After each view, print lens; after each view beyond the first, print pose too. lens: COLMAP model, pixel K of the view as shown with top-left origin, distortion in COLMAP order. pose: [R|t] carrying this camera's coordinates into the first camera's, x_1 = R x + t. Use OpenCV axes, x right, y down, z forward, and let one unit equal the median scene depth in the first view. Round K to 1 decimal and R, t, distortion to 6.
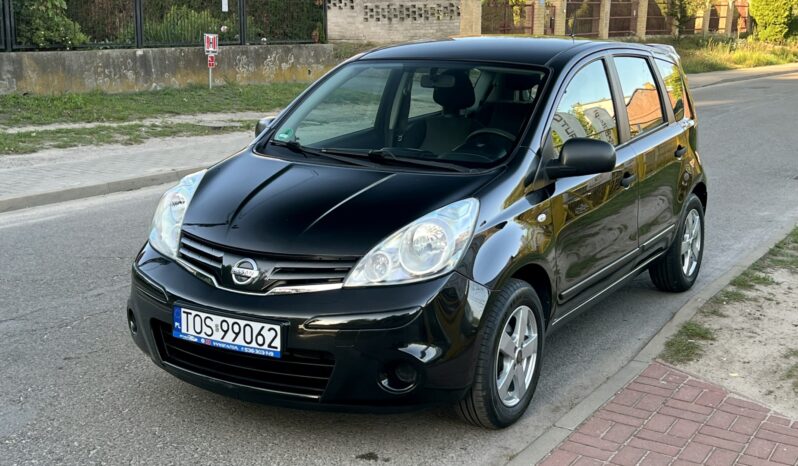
lens RADIAL K [[1061.4, 0, 399.0], [0, 1061.4, 233.0], [0, 0, 1]] dist [0.190566, -0.492449]
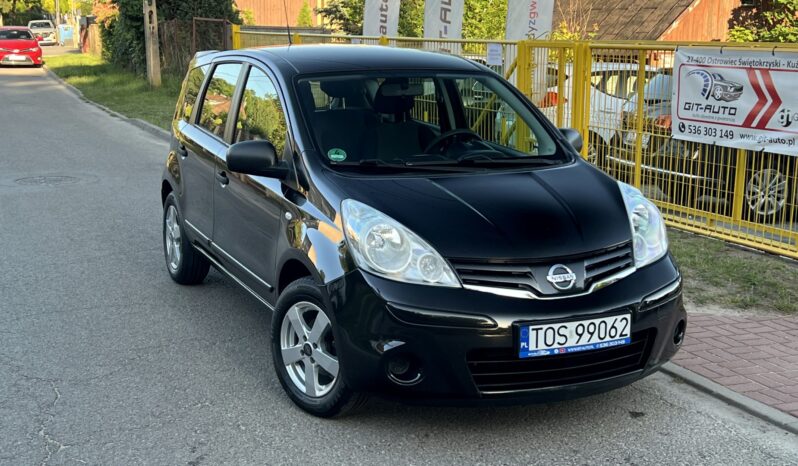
lens RADIAL K [[1061.4, 0, 399.0], [0, 1061.4, 233.0], [0, 0, 1]] dist [0.190566, -0.492449]
pose [[0.583523, -0.165073, 0.795142, -1.046331], [0.164404, 0.982861, 0.083395, -0.117880], [-0.795281, 0.082062, 0.600661, 0.490990]]
